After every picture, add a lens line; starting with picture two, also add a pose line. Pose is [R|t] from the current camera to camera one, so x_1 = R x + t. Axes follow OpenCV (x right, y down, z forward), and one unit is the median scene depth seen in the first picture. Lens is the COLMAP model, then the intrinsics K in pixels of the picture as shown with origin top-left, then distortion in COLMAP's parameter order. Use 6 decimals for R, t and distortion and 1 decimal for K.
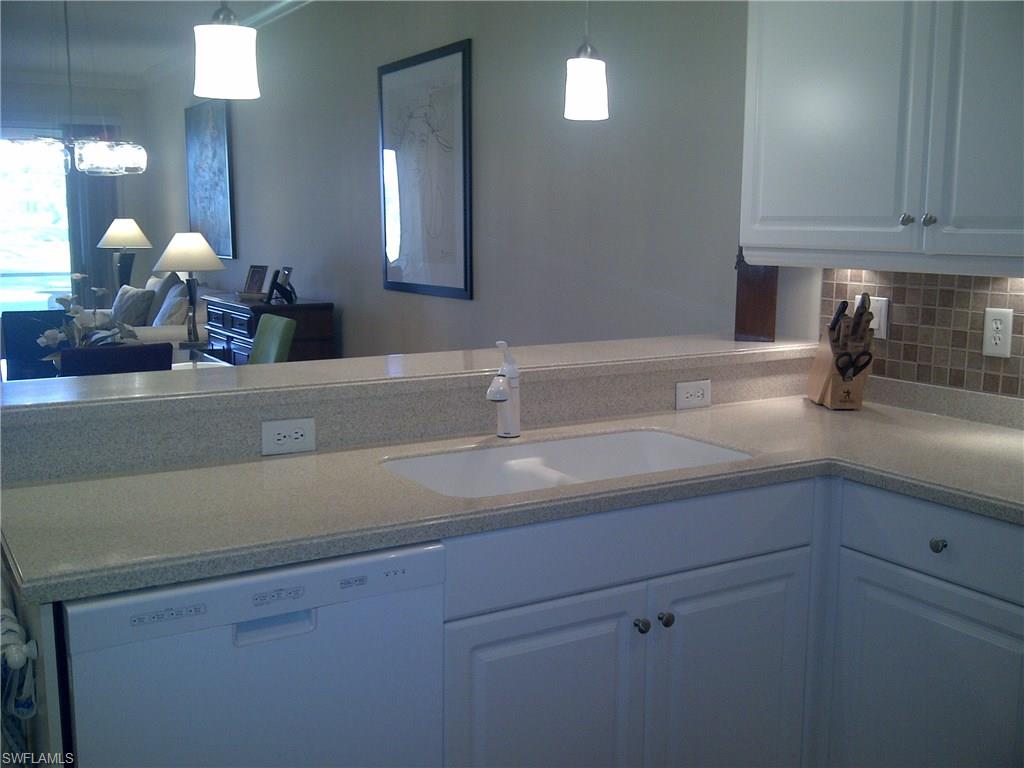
lens RADIAL K [[1023.1, 0, 512.0], [0, 1023.1, 384.0], [0, 0, 1]] dist [-0.026800, -0.008328]
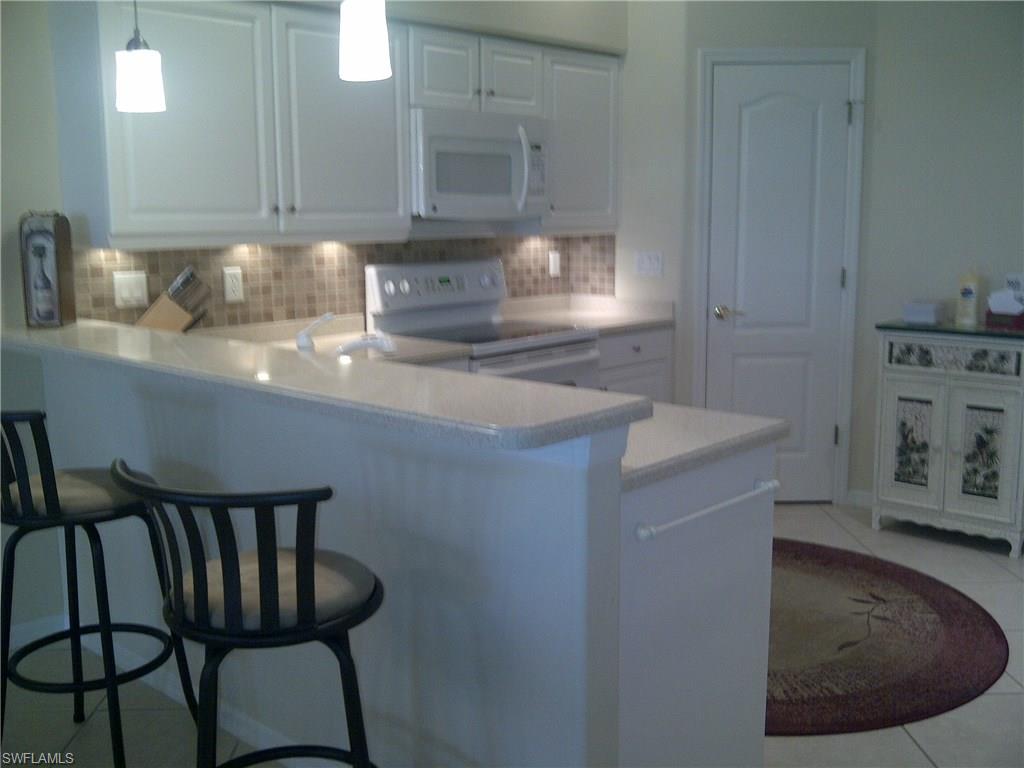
lens RADIAL K [[1023.1, 0, 512.0], [0, 1023.1, 384.0], [0, 0, 1]] dist [-0.026800, -0.008328]
pose [[-0.373419, -0.163474, 0.913145, -0.656931], [0.140993, 0.962913, 0.230041, -0.121874], [-0.916885, 0.214649, -0.336522, 0.717703]]
